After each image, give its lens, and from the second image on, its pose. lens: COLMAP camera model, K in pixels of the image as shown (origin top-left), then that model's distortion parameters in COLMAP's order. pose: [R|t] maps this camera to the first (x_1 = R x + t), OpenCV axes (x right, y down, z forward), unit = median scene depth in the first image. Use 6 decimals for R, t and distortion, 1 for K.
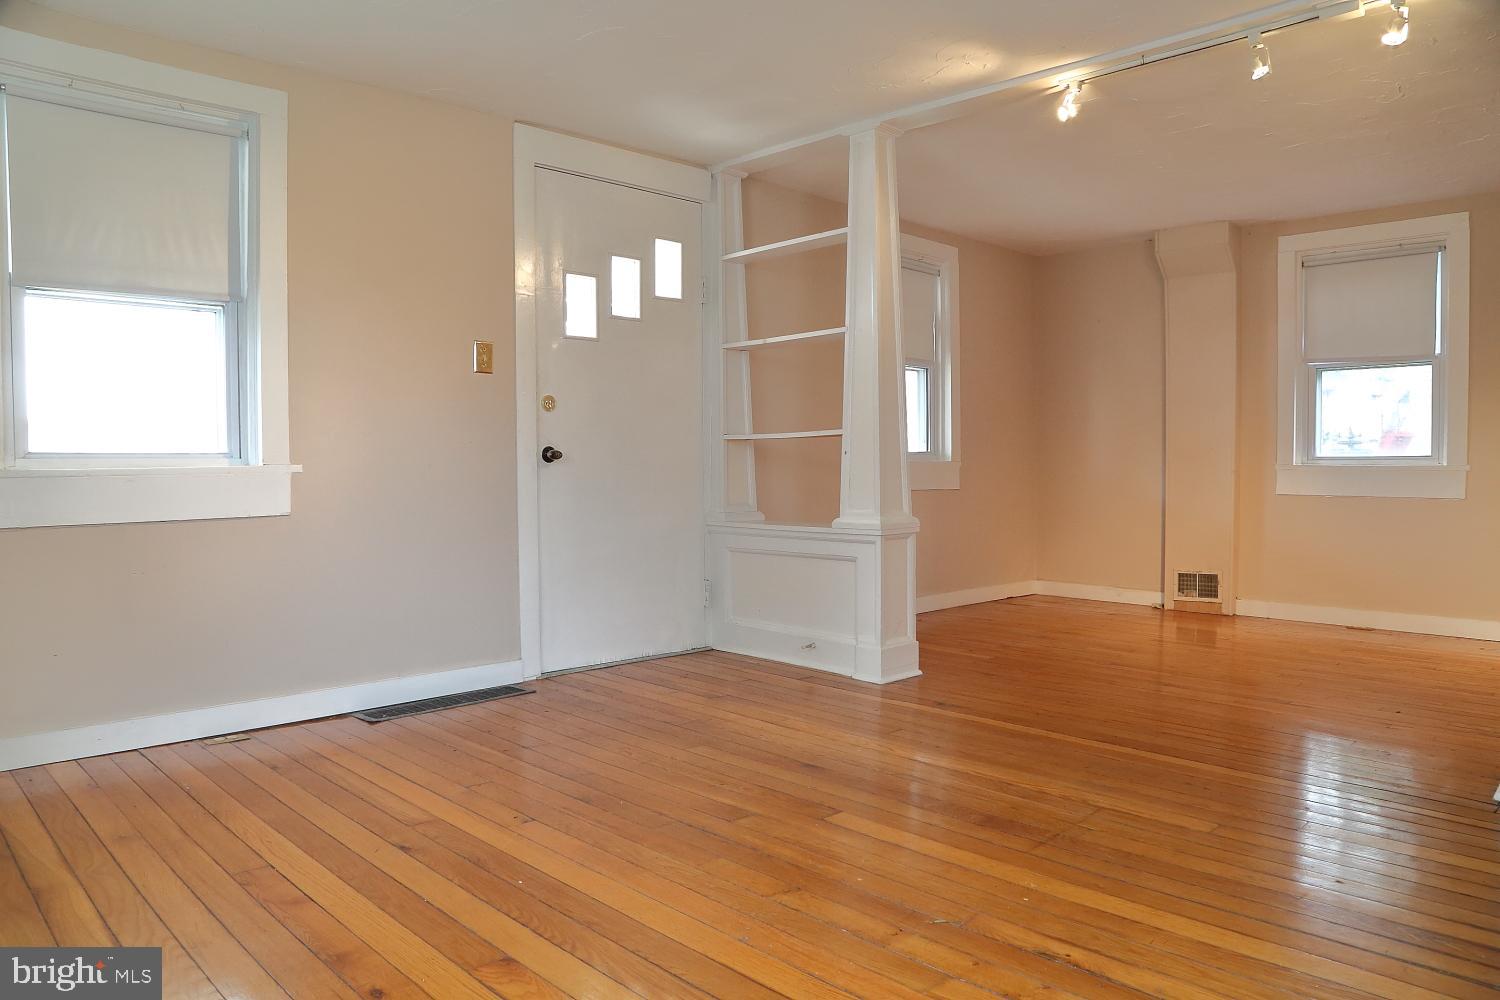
lens RADIAL K [[1024.9, 0, 750.0], [0, 1024.9, 500.0], [0, 0, 1]] dist [-0.088067, 0.001803]
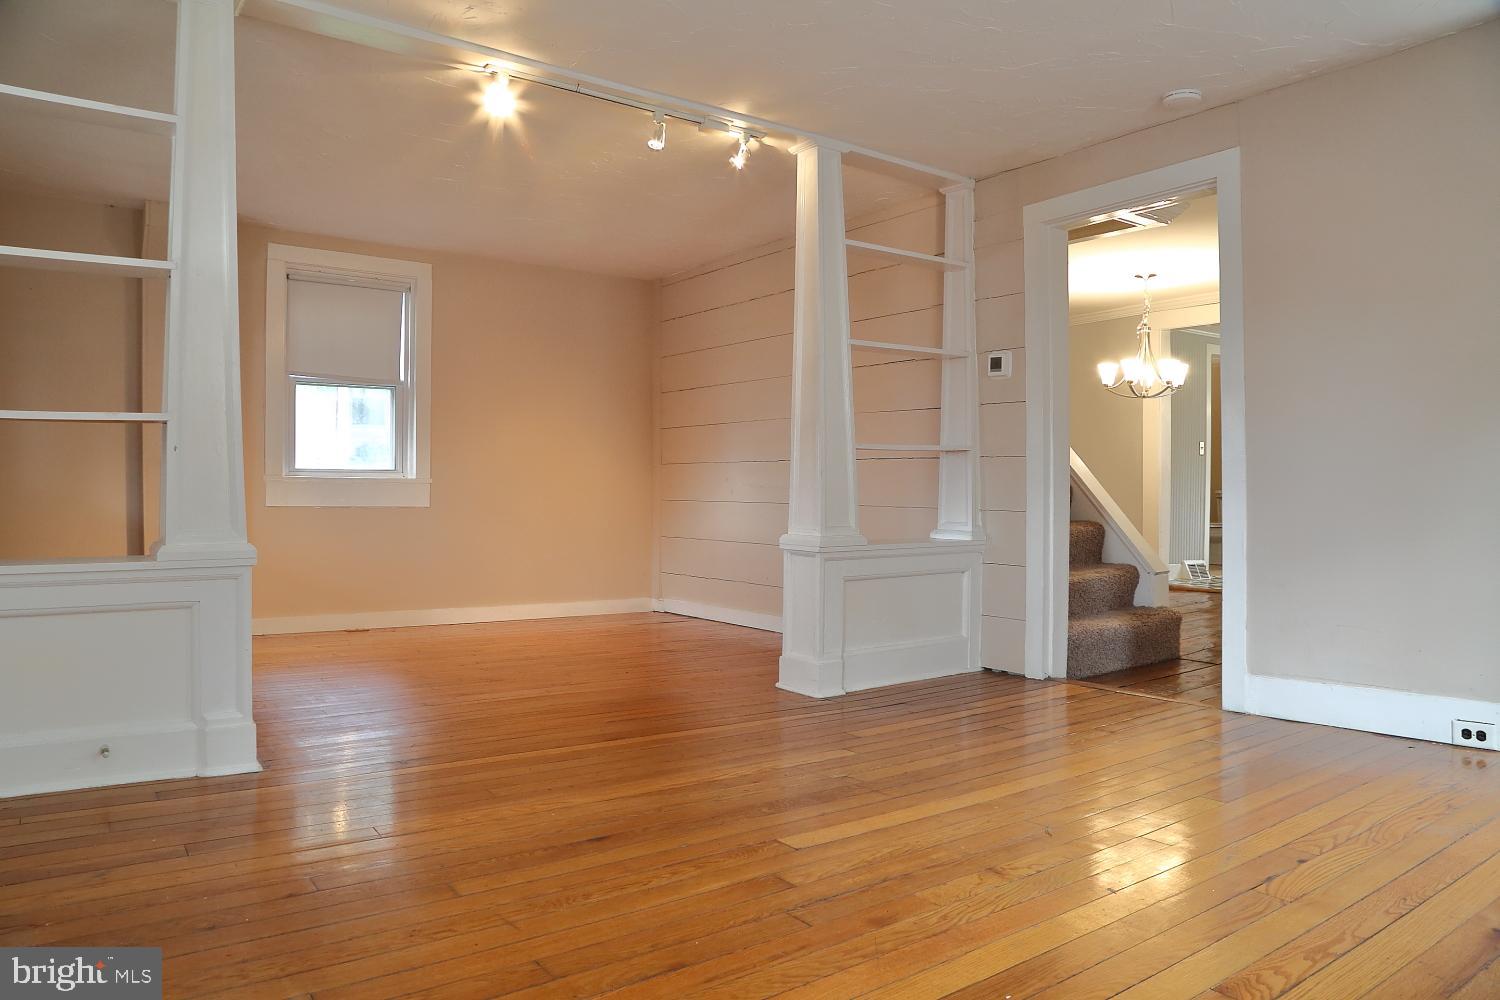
lens RADIAL K [[1024.9, 0, 750.0], [0, 1024.9, 500.0], [0, 0, 1]] dist [-0.088067, 0.001803]
pose [[0.136189, -0.006974, 0.990658, -0.420831], [0.025734, 0.999663, 0.003499, -0.004032], [-0.990349, 0.025017, 0.136323, 0.450064]]
